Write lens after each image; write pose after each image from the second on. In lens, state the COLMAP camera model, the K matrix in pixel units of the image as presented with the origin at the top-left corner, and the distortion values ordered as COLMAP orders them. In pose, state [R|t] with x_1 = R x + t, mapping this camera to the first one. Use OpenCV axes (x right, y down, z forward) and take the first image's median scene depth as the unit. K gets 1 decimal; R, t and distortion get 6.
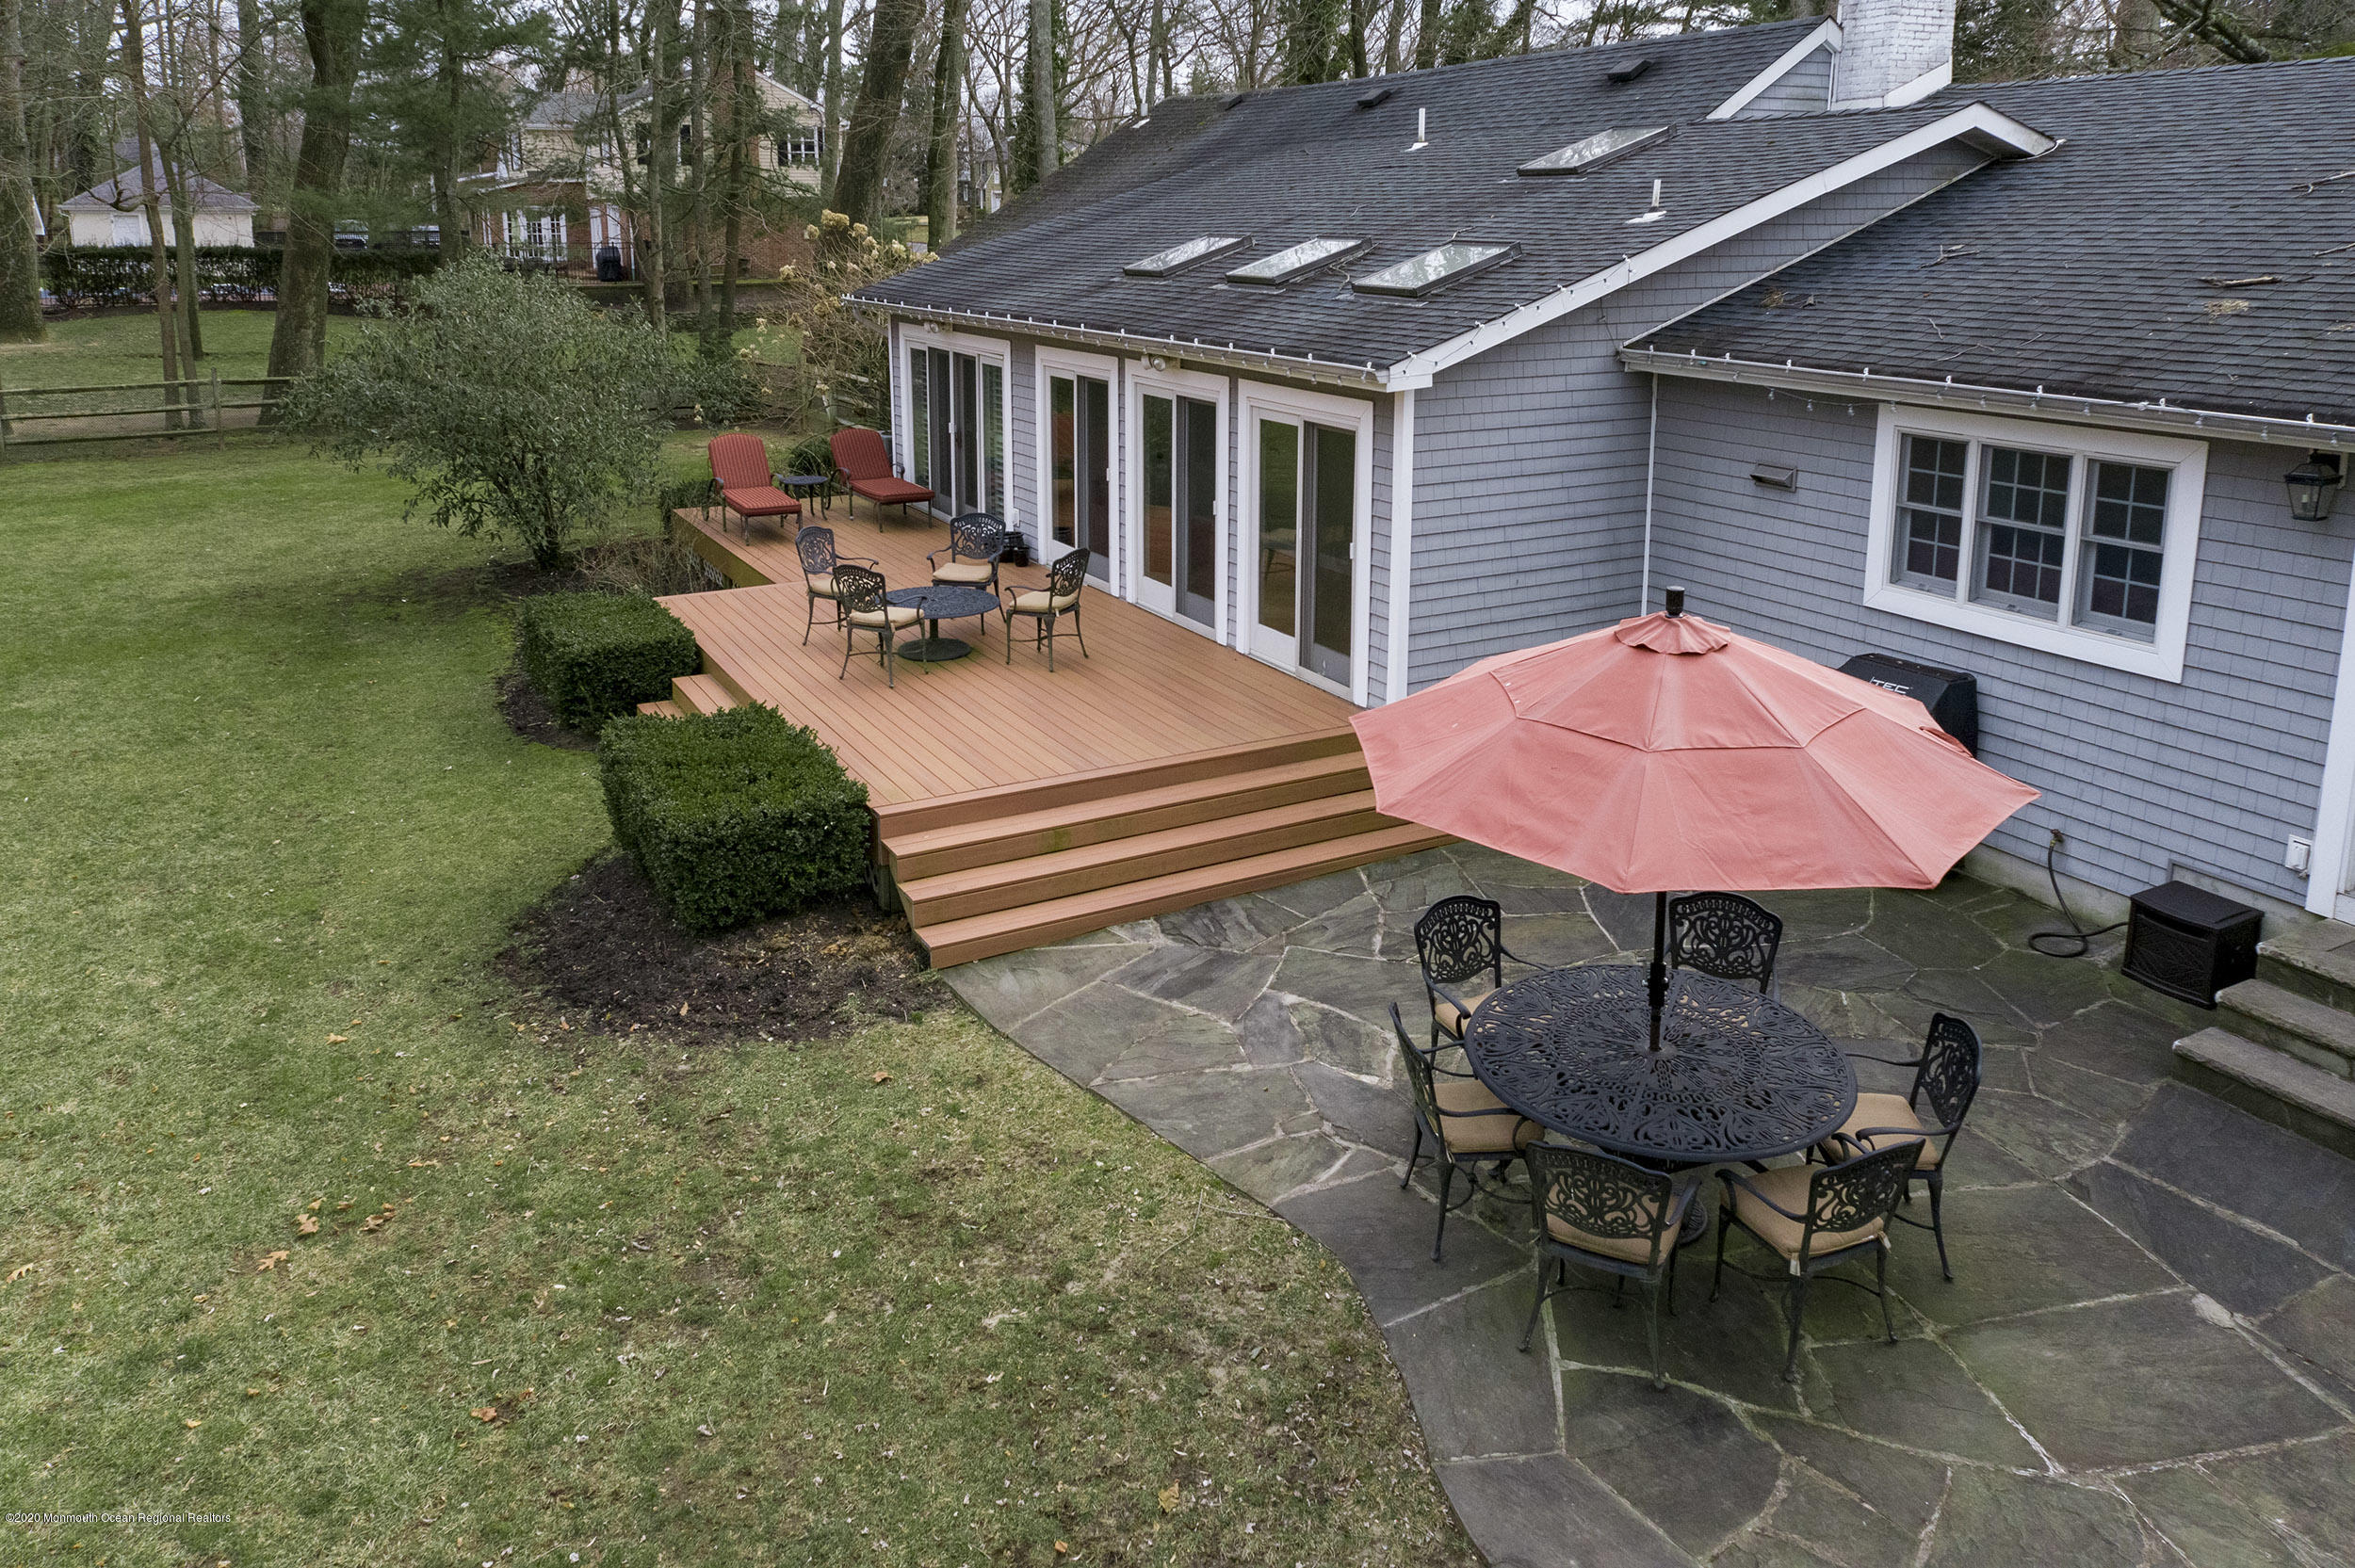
lens RADIAL K [[1650.5, 0, 1138.2], [0, 1650.5, 549.6], [0, 0, 1]] dist [-0.000488, 0.001765]
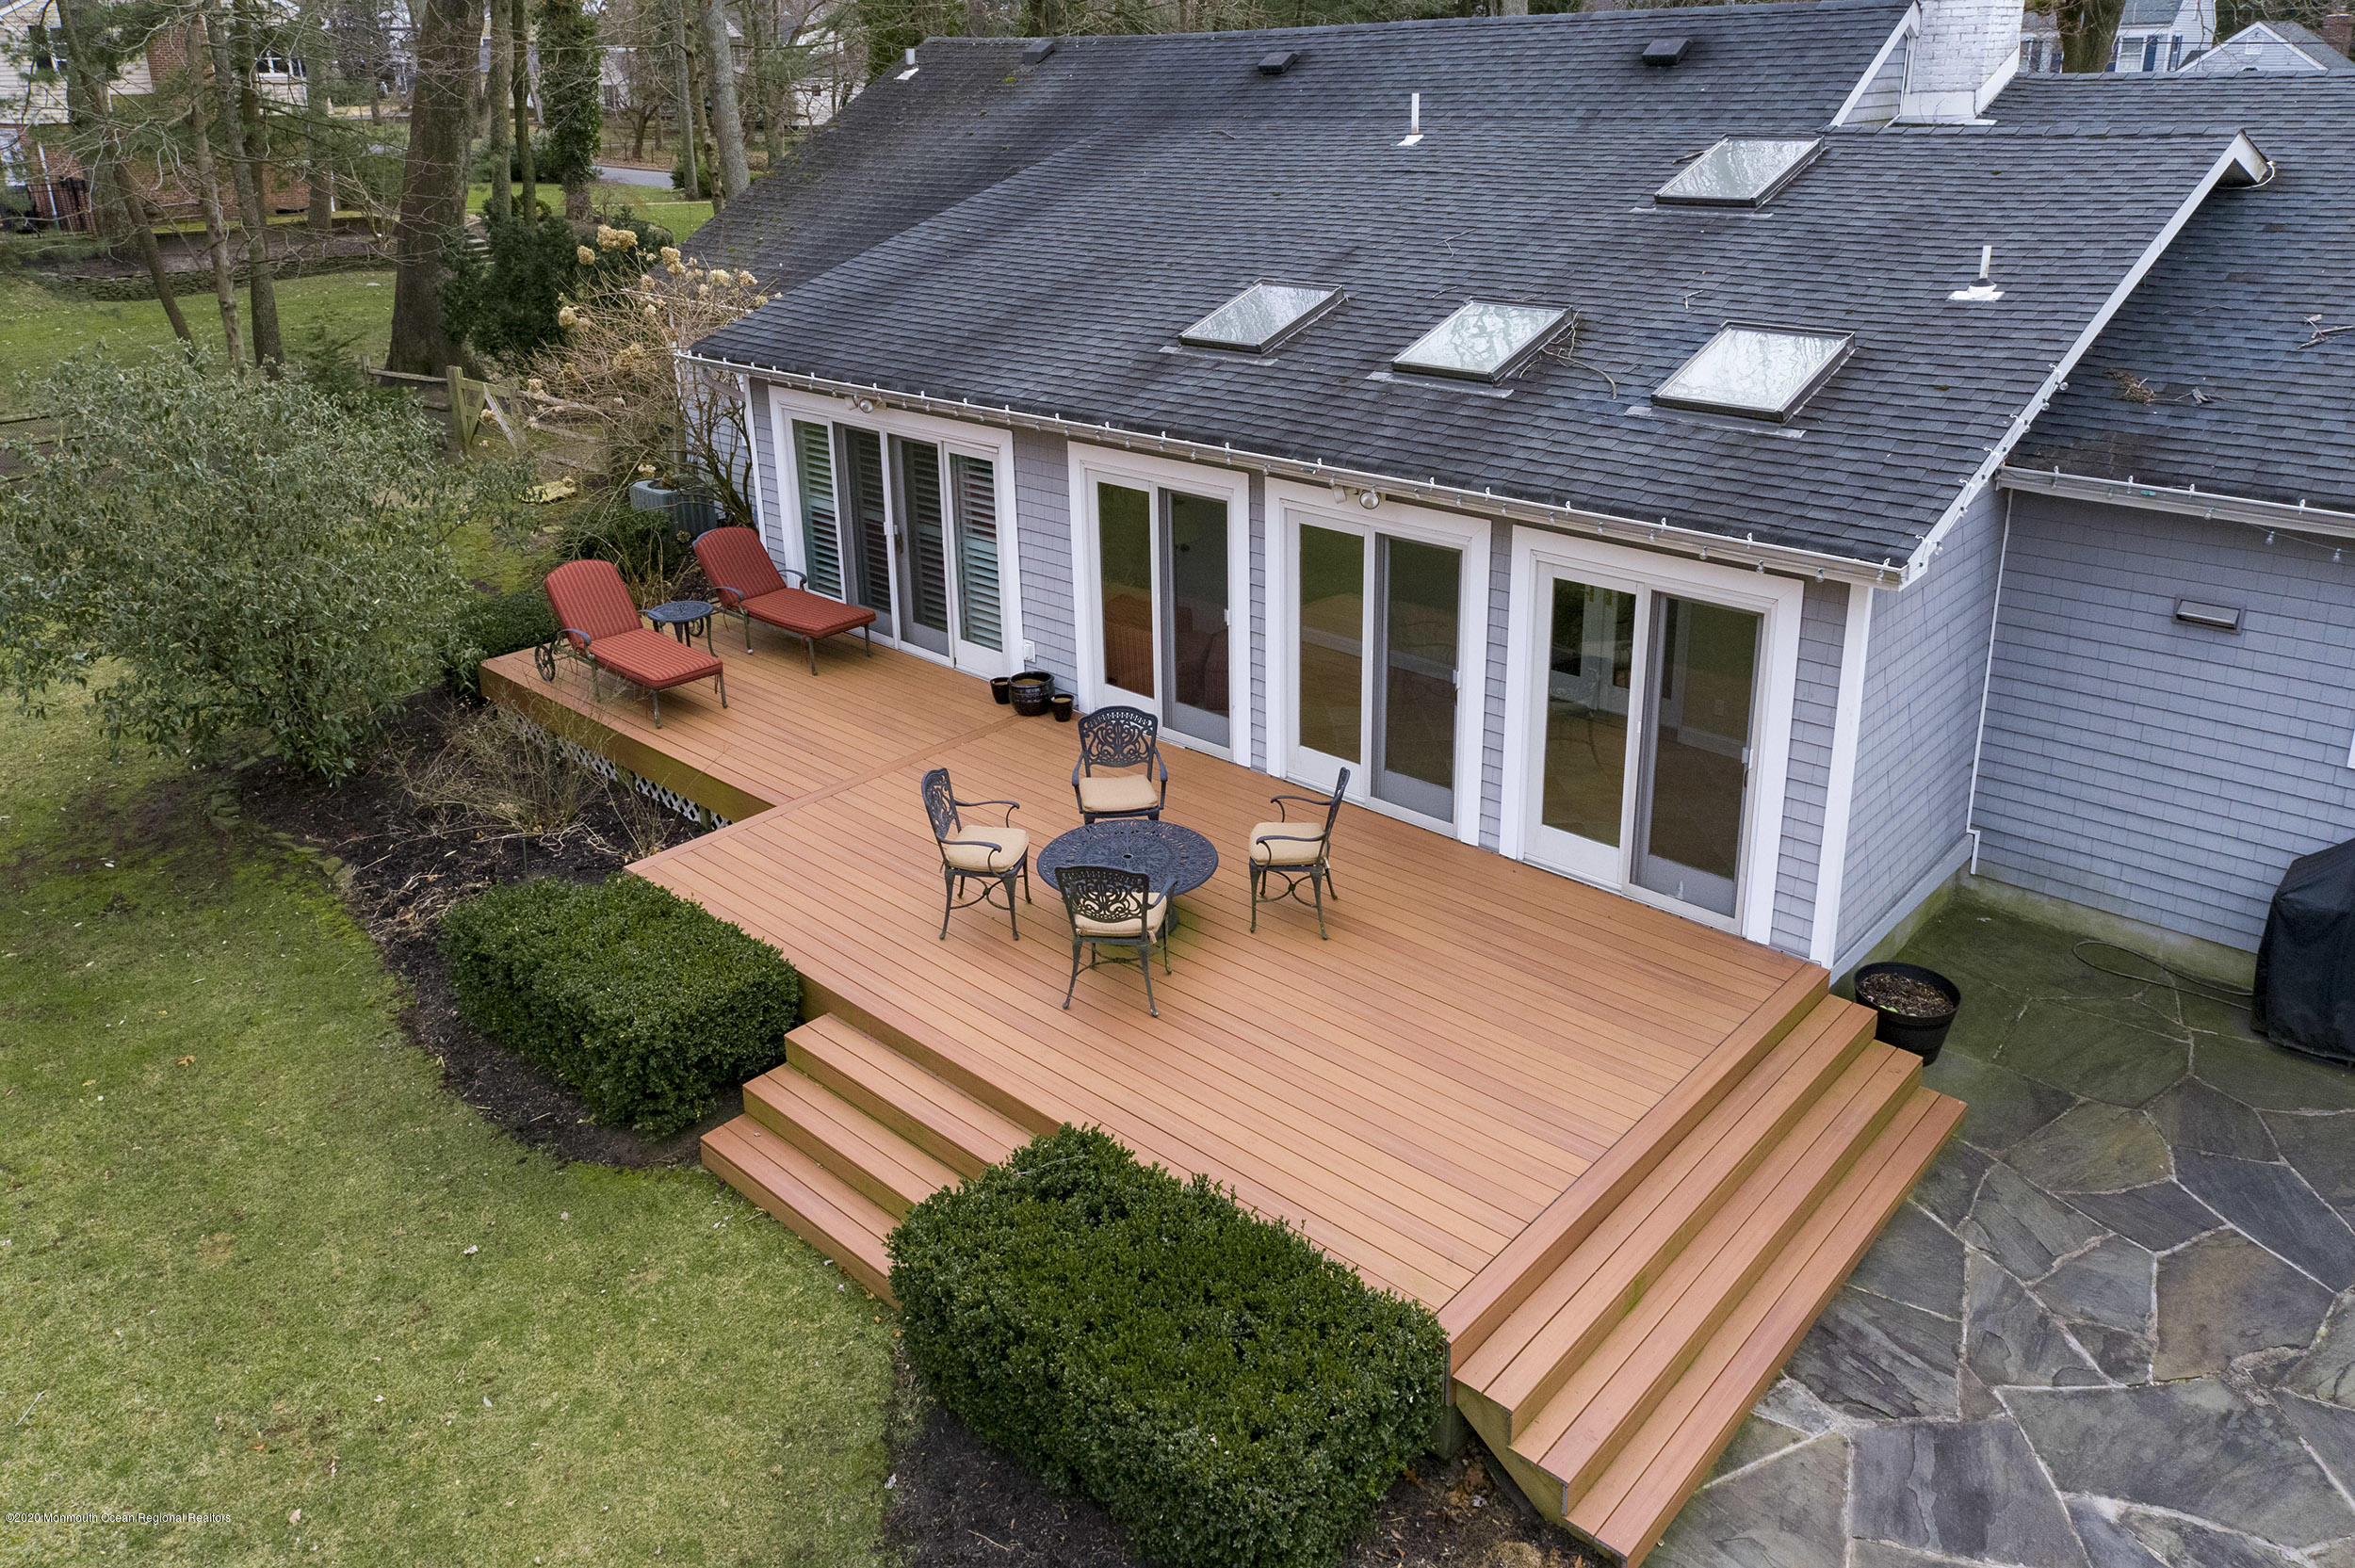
lens RADIAL K [[1643.1, 0, 1175.9], [0, 1643.1, 592.4], [0, 0, 1]] dist [-0.000640, 0.005976]
pose [[0.941921, -0.121317, 0.313156, -0.384690], [0.088302, 0.989128, 0.117592, -0.204958], [-0.324018, -0.083110, 0.942393, 0.377313]]
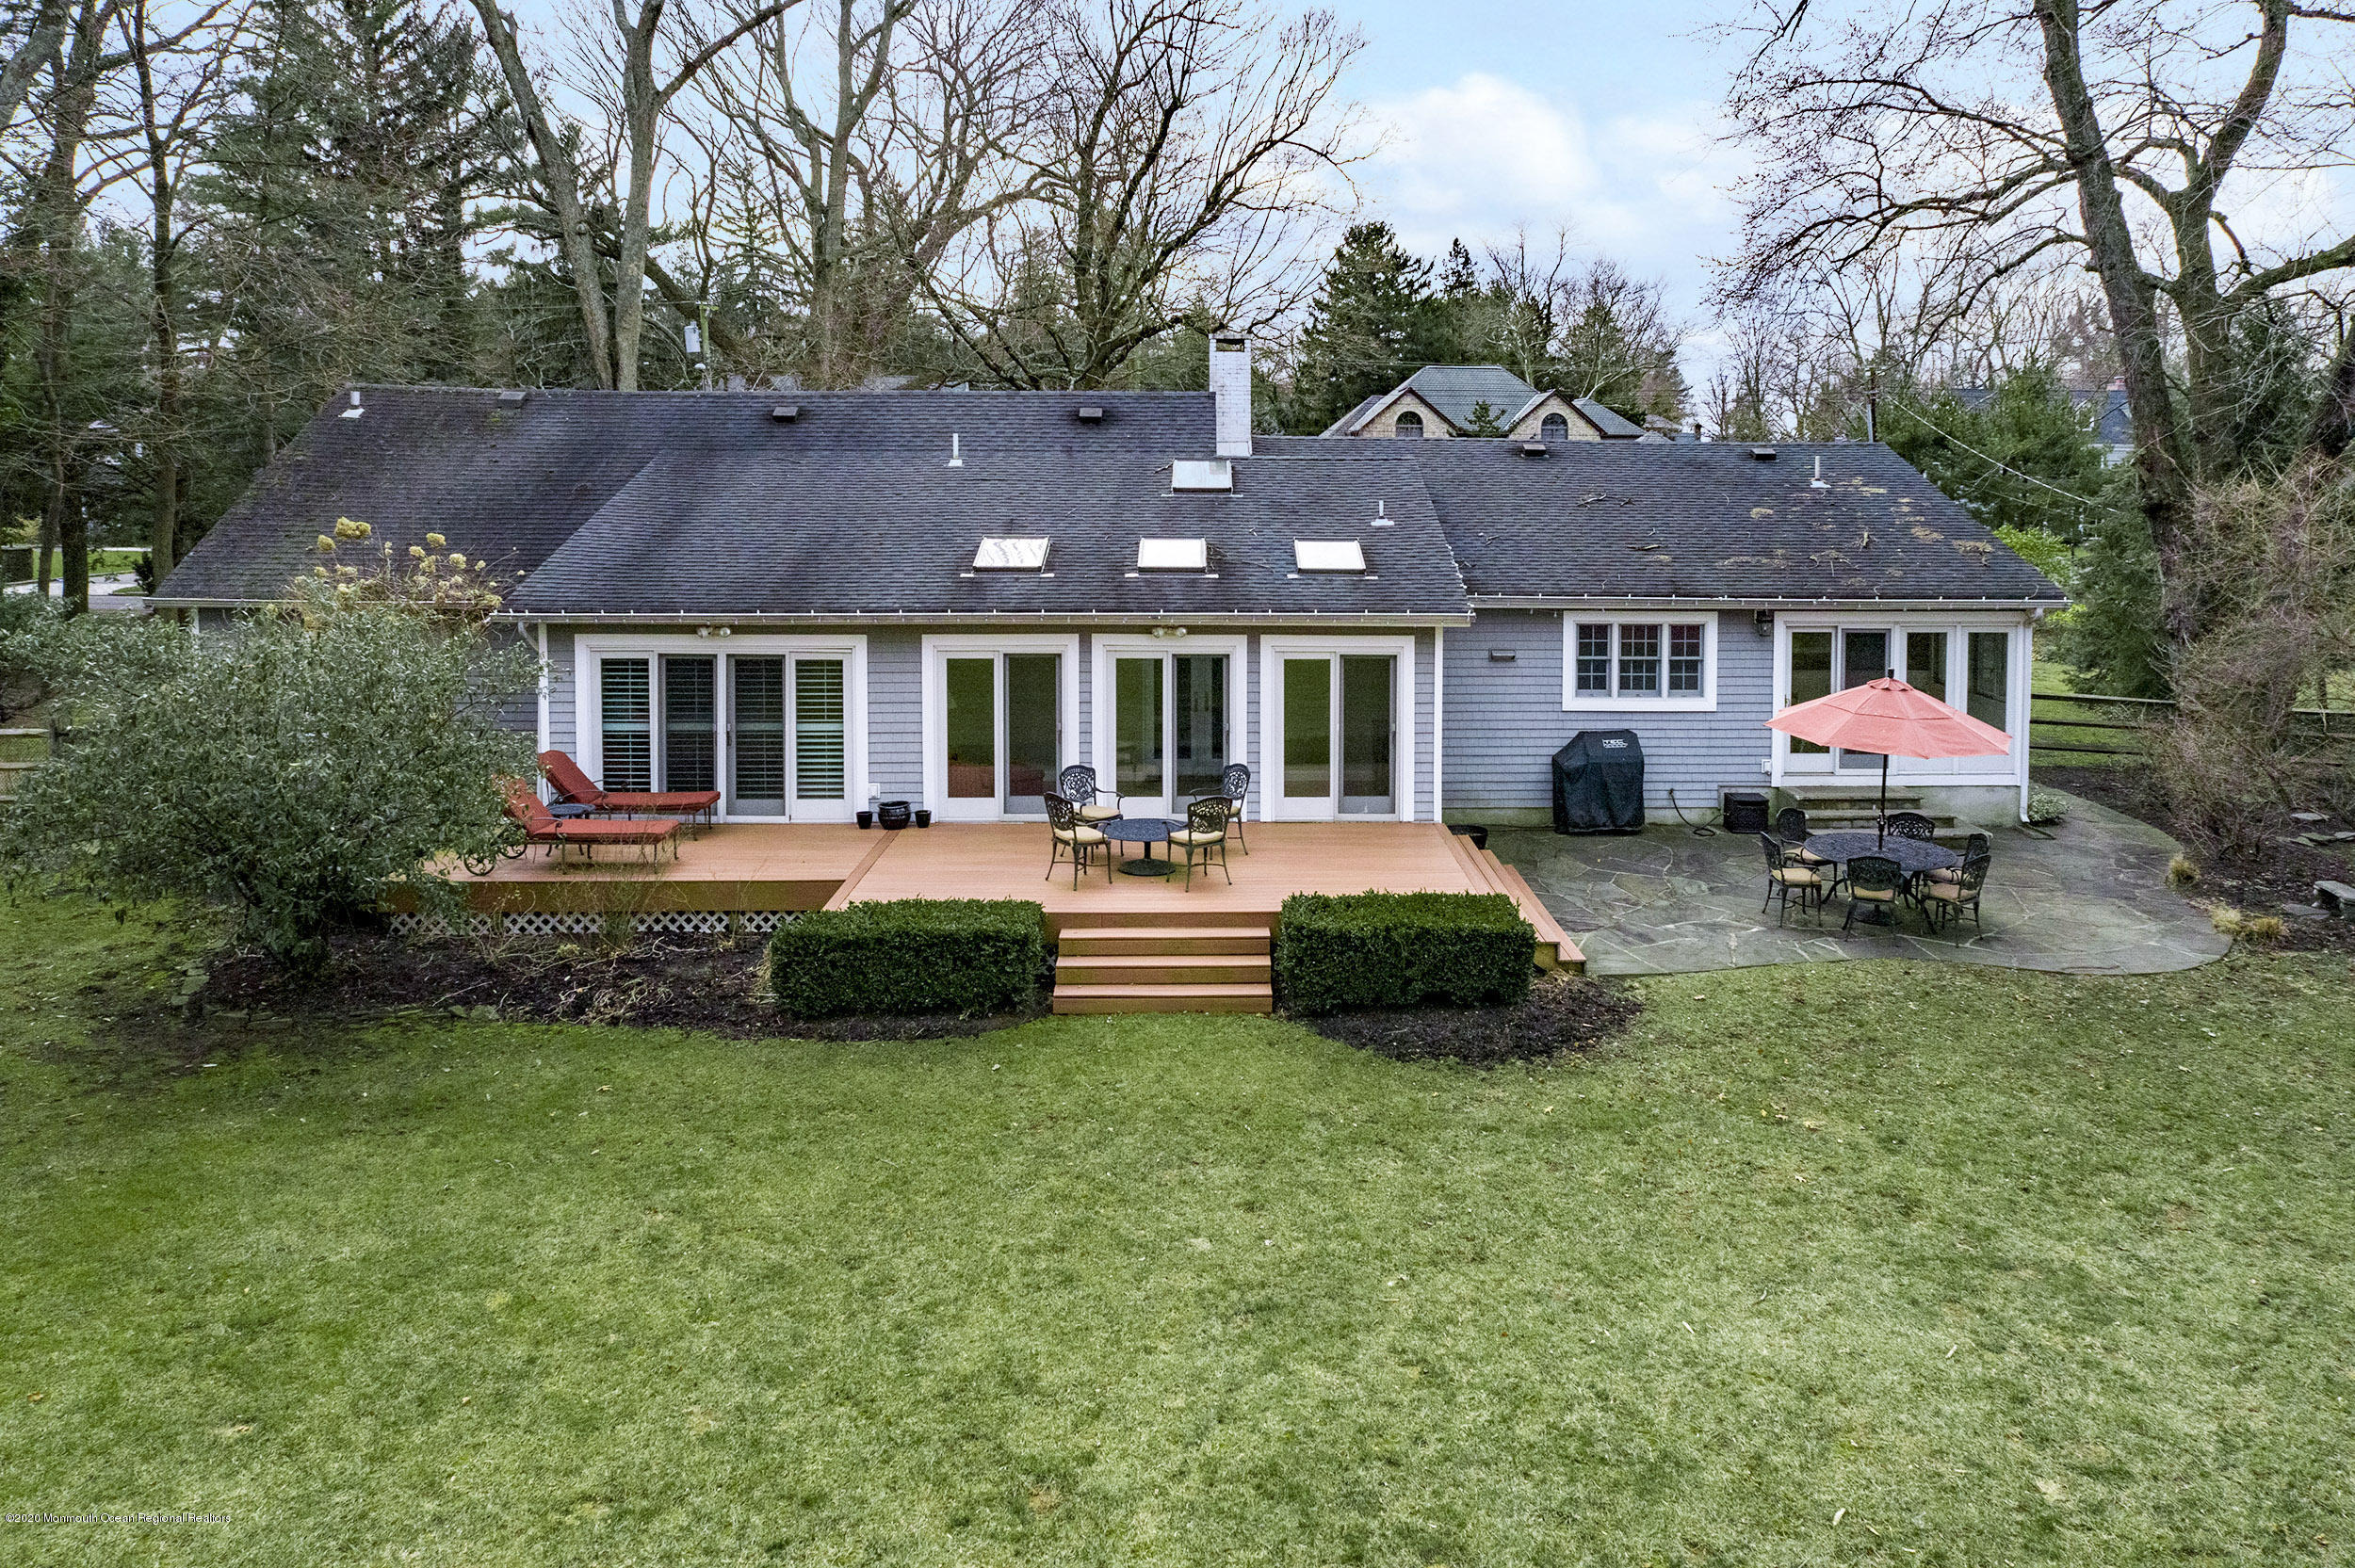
lens RADIAL K [[1639.5, 0, 1254.6], [0, 1639.5, 558.7], [0, 0, 1]] dist [-0.002030, 0.000583]
pose [[0.432961, -0.046804, 0.900197, -1.460464], [0.174978, 0.984019, -0.032995, -0.143267], [-0.884267, 0.171801, 0.434231, 0.413299]]
